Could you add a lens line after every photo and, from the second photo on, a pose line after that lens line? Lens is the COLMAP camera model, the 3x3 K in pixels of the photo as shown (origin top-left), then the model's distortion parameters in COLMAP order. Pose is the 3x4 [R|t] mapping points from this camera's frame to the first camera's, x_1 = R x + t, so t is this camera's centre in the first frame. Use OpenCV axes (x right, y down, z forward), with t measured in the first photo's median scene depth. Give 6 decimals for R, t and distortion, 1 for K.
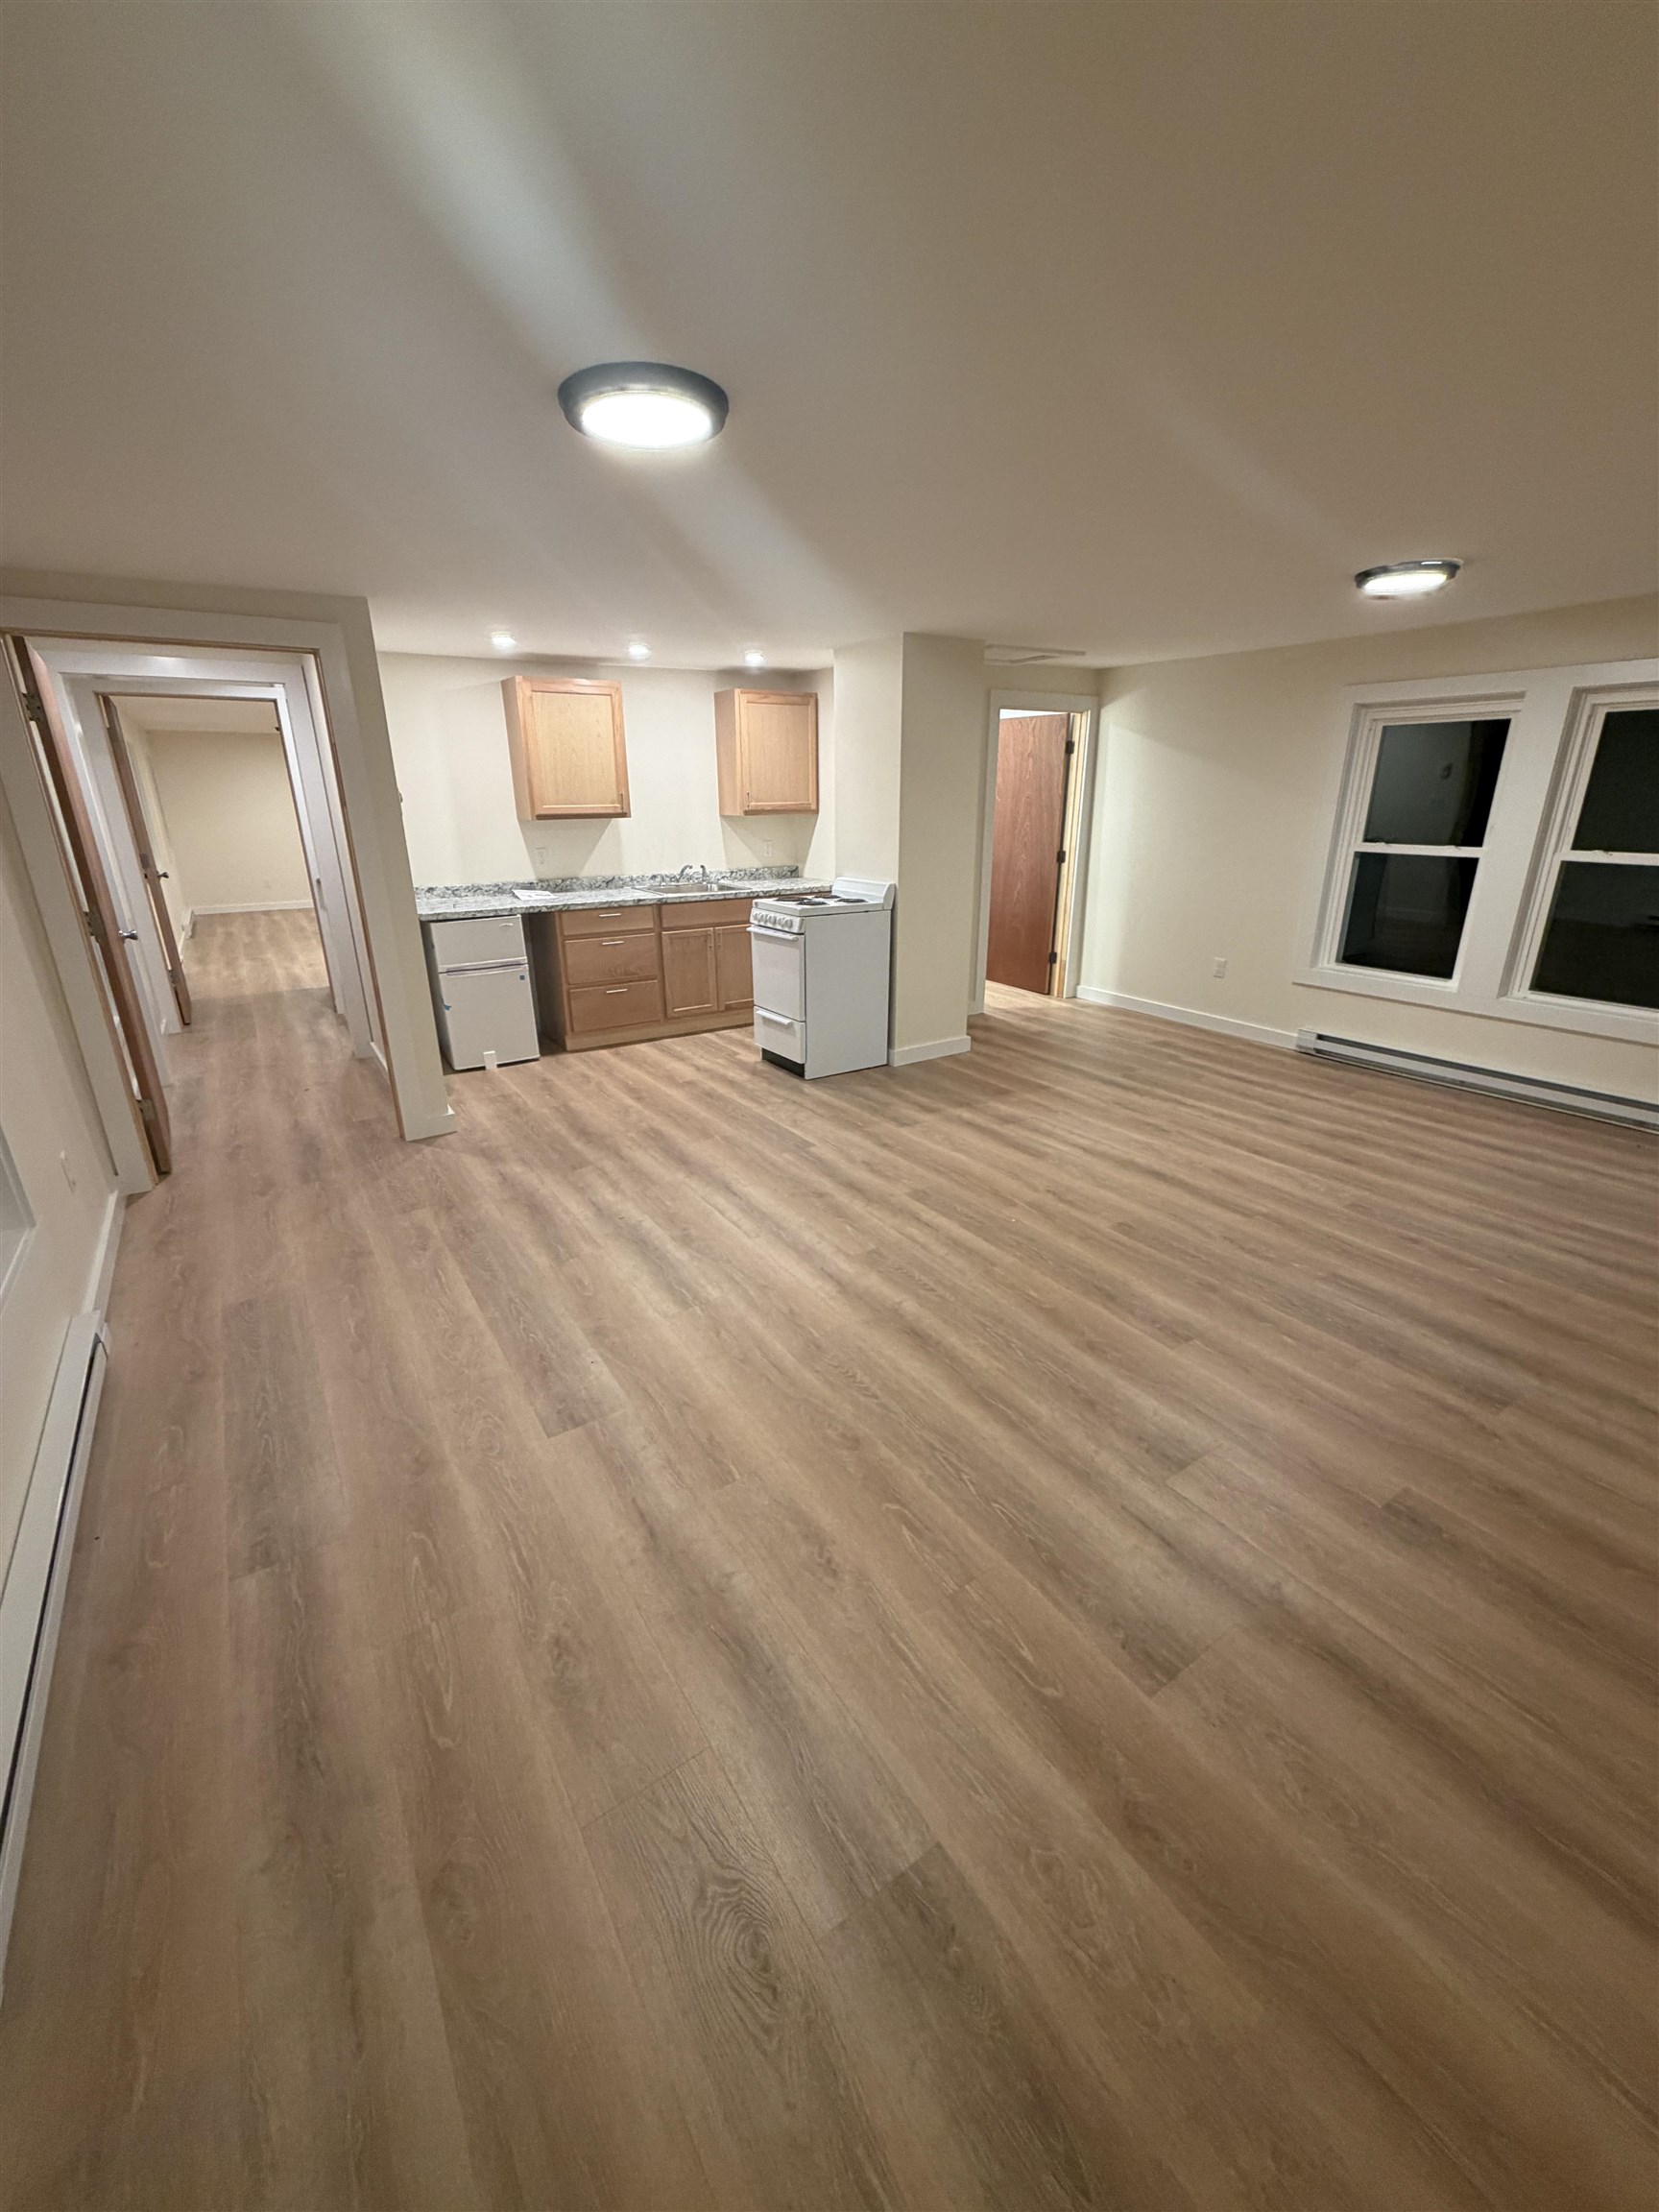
lens RADIAL K [[878.3, 0, 825.8], [0, 878.3, 1113.3], [0, 0, 1]] dist [-0.001456, 0.000331]
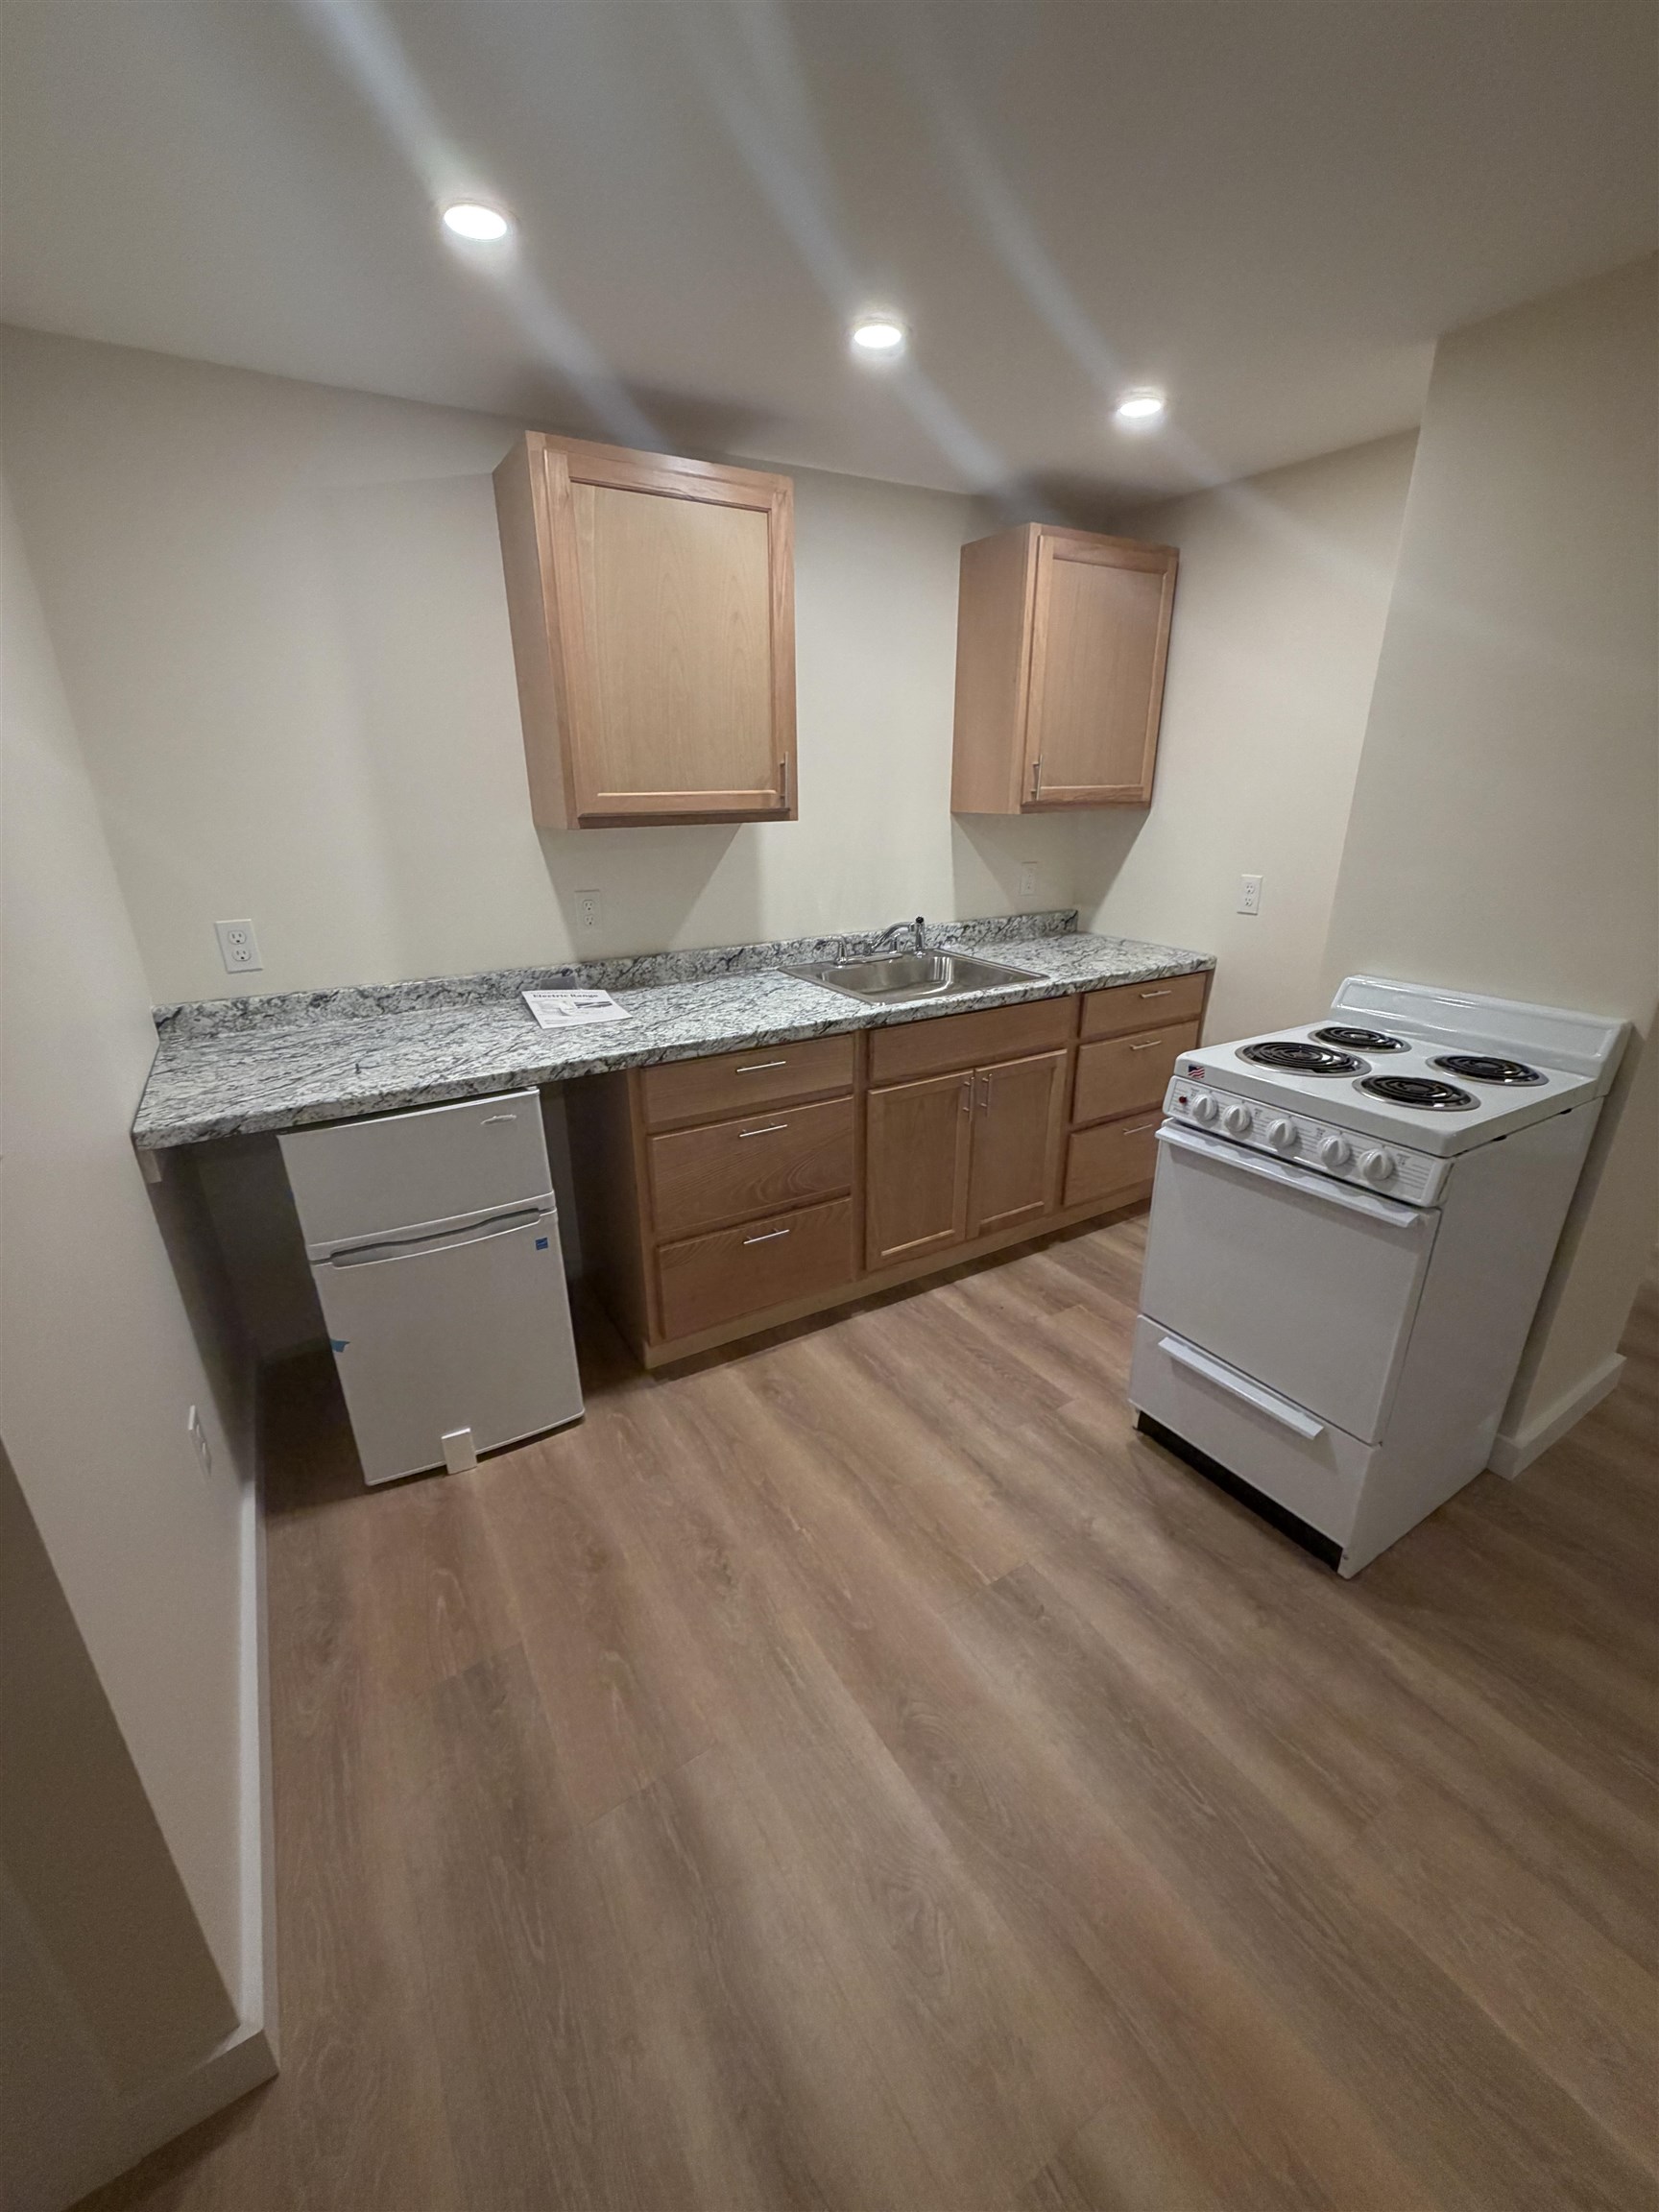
lens RADIAL K [[878.3, 0, 833.6], [0, 878.3, 1114.4], [0, 0, 1]] dist [-0.001456, 0.000331]
pose [[0.999601, 0.009161, -0.026706, -0.194262], [-0.008805, 0.999871, 0.013396, -0.202111], [0.026825, -0.013156, 0.999554, 0.579079]]
